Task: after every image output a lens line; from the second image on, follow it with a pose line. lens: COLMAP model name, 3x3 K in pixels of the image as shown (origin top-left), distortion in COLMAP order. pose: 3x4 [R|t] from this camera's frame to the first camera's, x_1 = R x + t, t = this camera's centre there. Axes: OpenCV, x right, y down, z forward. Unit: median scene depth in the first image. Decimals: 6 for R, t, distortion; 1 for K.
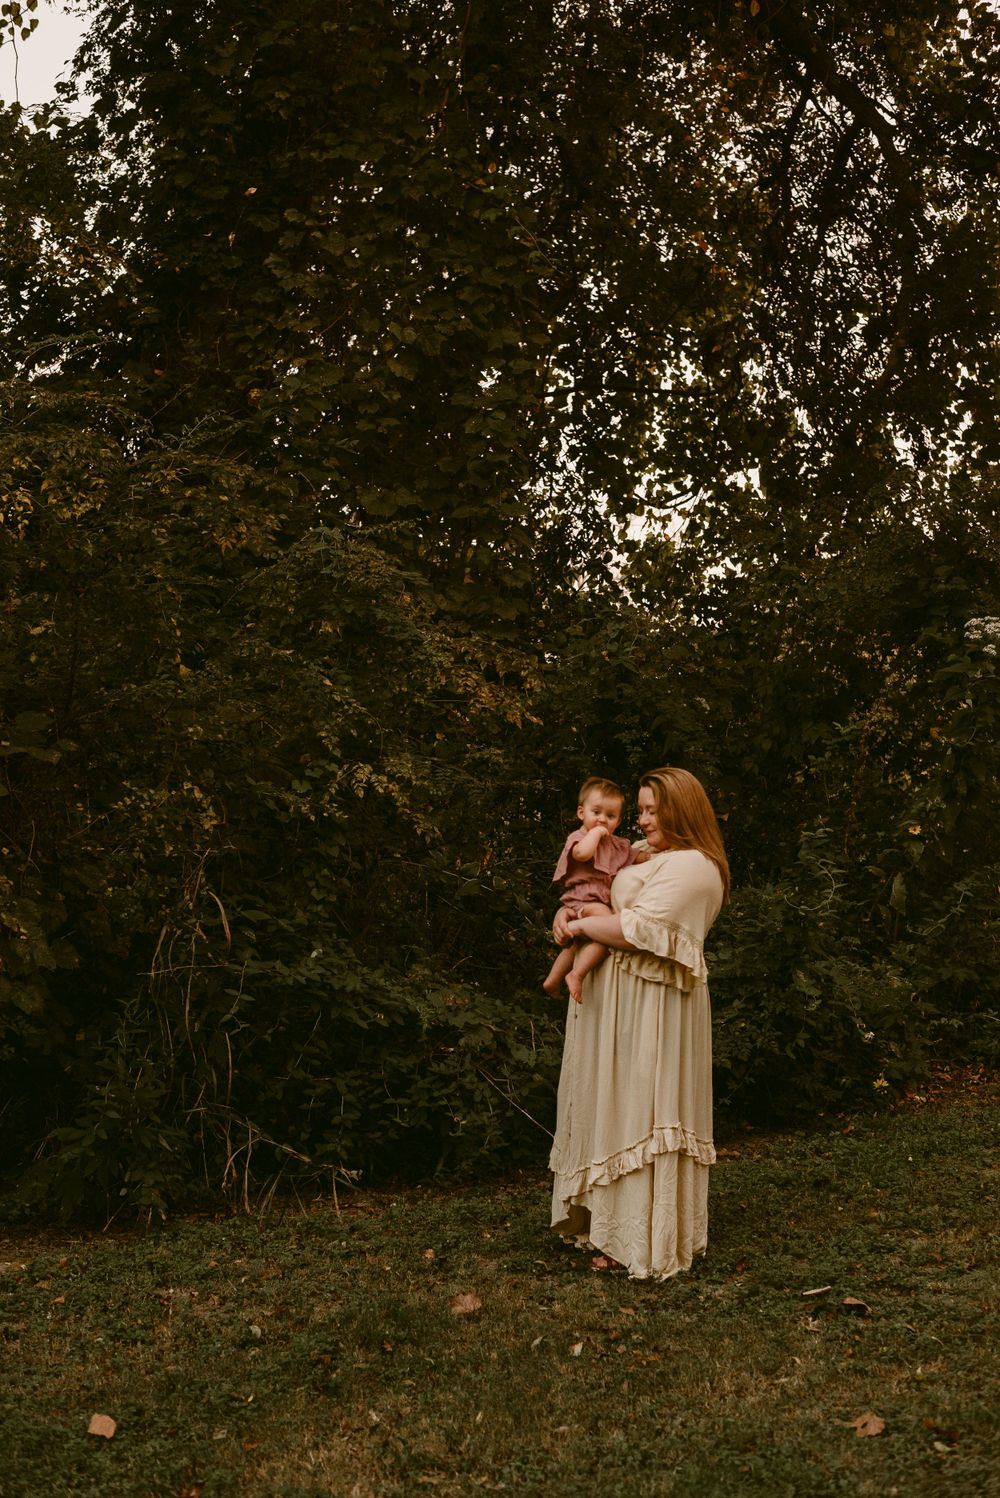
lens RADIAL K [[2091.3, 0, 500.0], [0, 2091.3, 749.0], [0, 0, 1]] dist [-0.106164, 0.003403]
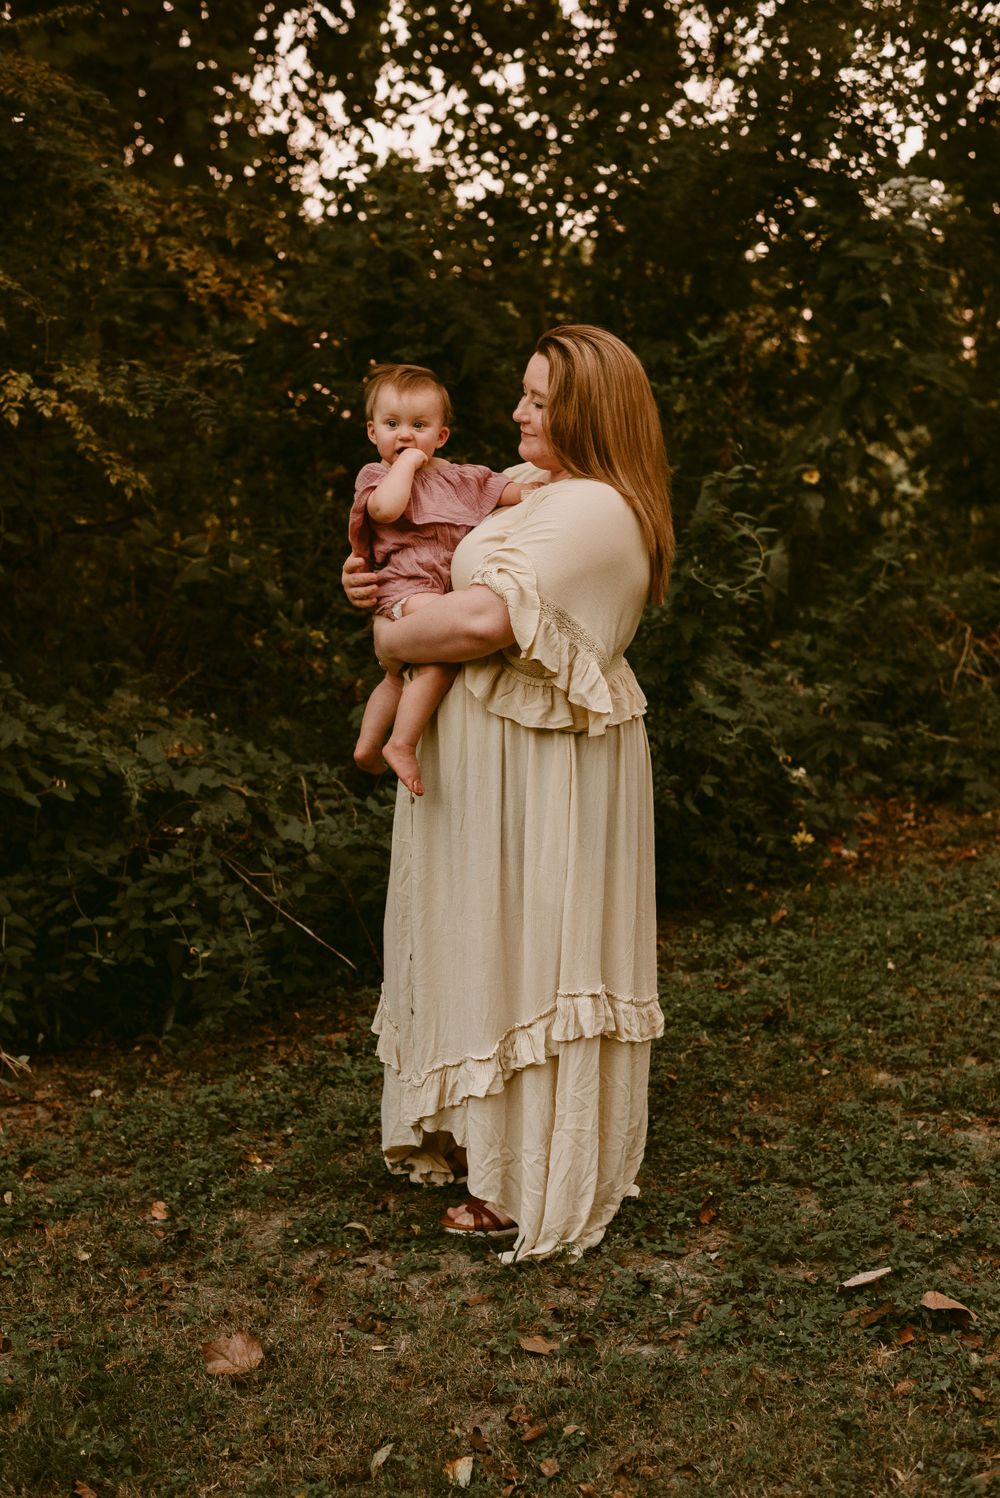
lens RADIAL K [[2164.3, 0, 500.0], [0, 2164.3, 749.0], [0, 0, 1]] dist [-0.112616, 0.055567]
pose [[0.991168, -0.036524, 0.127481, -0.009526], [0.017398, 0.988829, 0.148034, 0.025731], [-0.131464, -0.144509, 0.980732, 0.349038]]
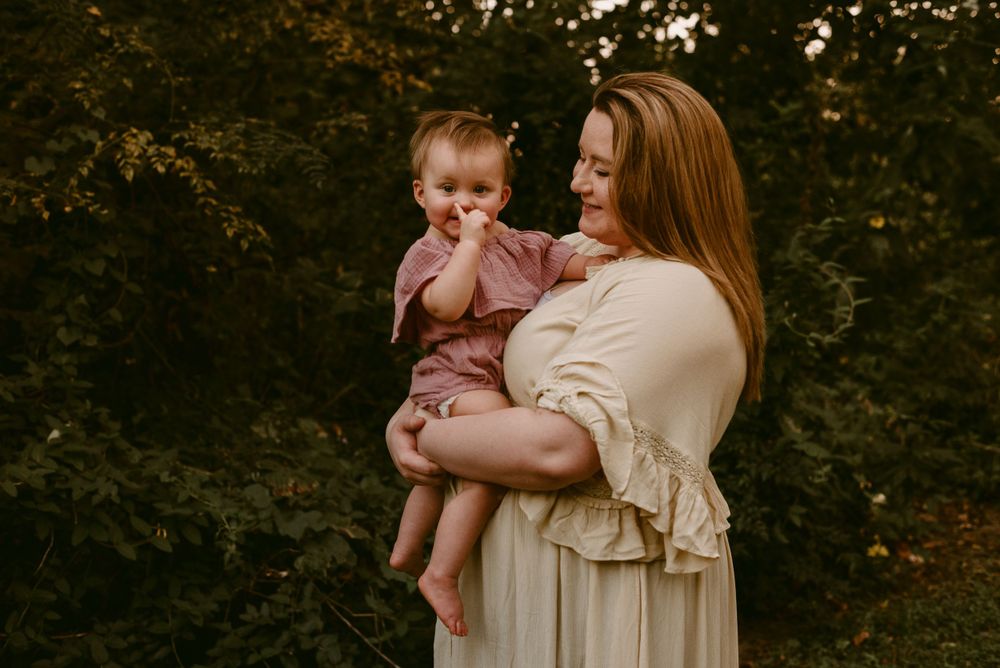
lens RADIAL K [[1452.0, 0, 504.3], [0, 1452.0, 352.9], [0, 0, 1]] dist [-0.107911, 0.014145]
pose [[0.998759, -0.023208, 0.044063, 0.025398], [0.017737, 0.992528, 0.120722, 0.023795], [-0.046536, -0.119791, 0.991708, 0.547515]]
